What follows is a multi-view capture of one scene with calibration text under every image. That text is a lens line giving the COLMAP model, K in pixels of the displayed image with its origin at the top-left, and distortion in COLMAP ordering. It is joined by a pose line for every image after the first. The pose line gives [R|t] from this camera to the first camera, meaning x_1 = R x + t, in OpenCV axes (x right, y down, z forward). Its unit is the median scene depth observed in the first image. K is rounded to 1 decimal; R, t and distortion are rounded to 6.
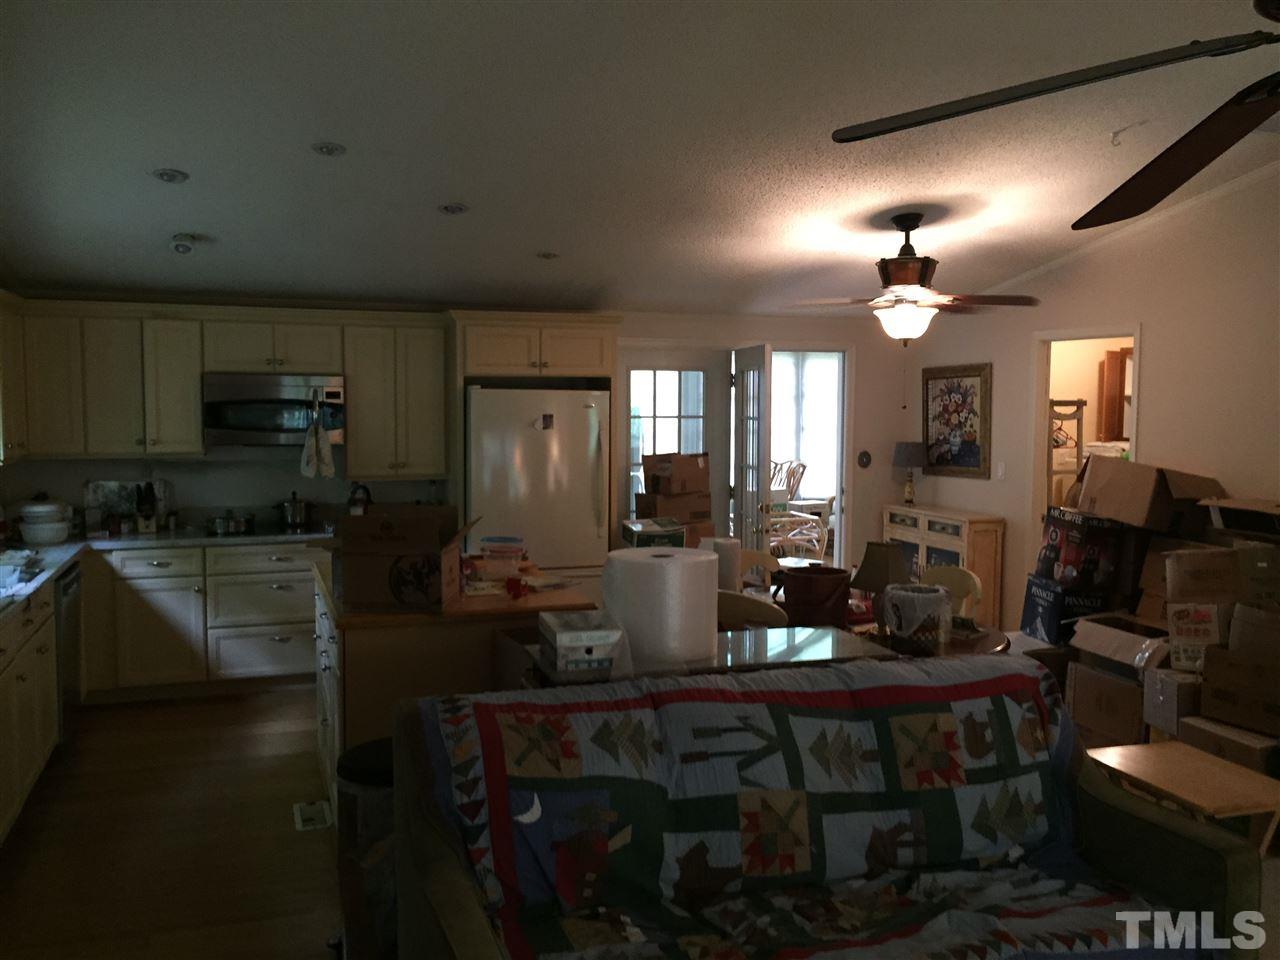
lens RADIAL K [[1085.3, 0, 639.0], [0, 1085.3, 480.3], [0, 0, 1]] dist [0.060672, -0.111133]
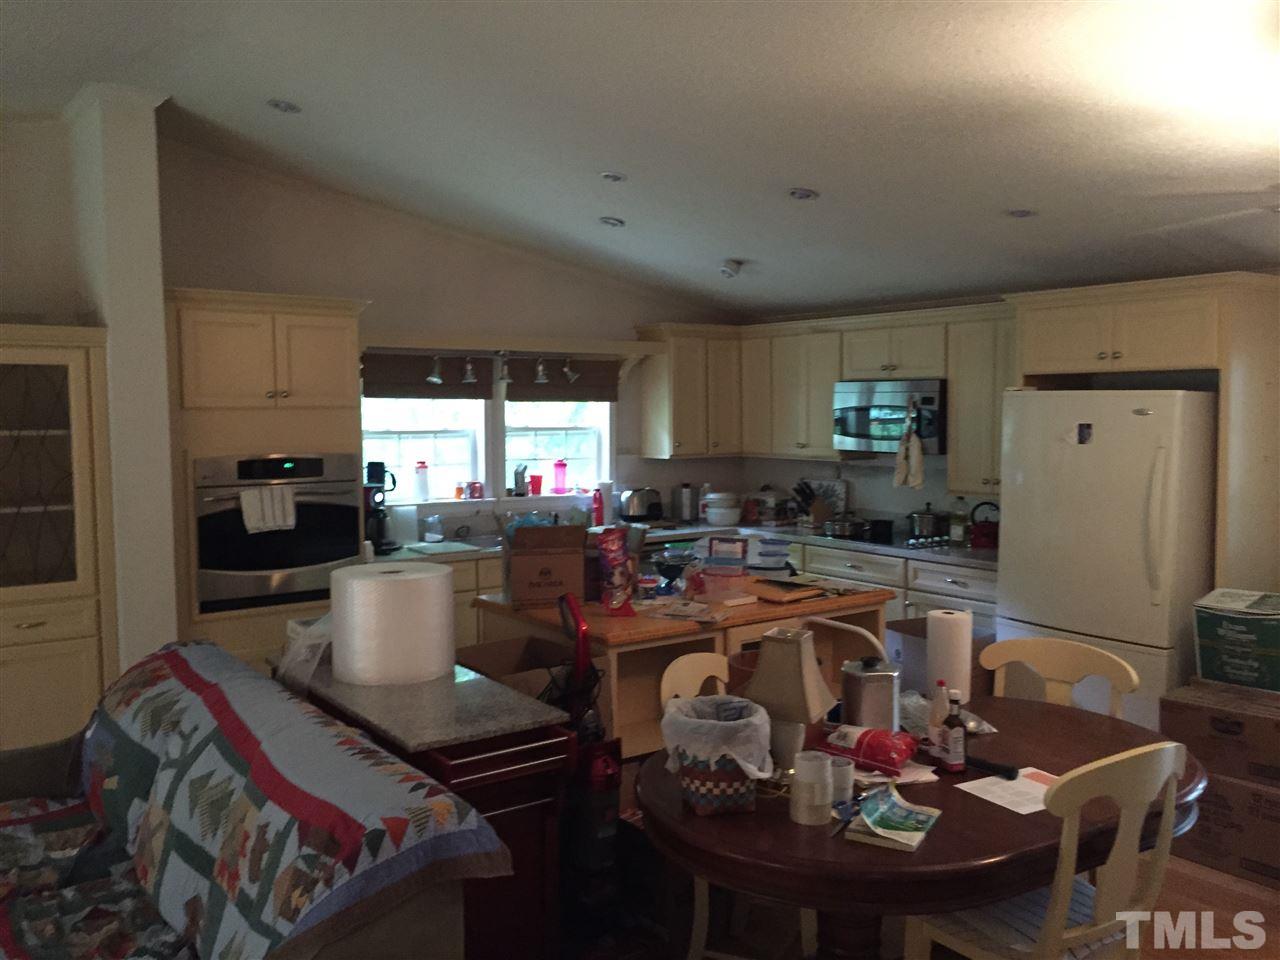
lens RADIAL K [[1085.3, 0, 637.9], [0, 1085.3, 478.3], [0, 0, 1]] dist [0.060672, -0.111133]
pose [[0.300681, 0.057251, -0.952005, 0.815557], [-0.060880, 0.997313, 0.040748, -0.054472], [0.951780, 0.045706, 0.303358, 0.748762]]
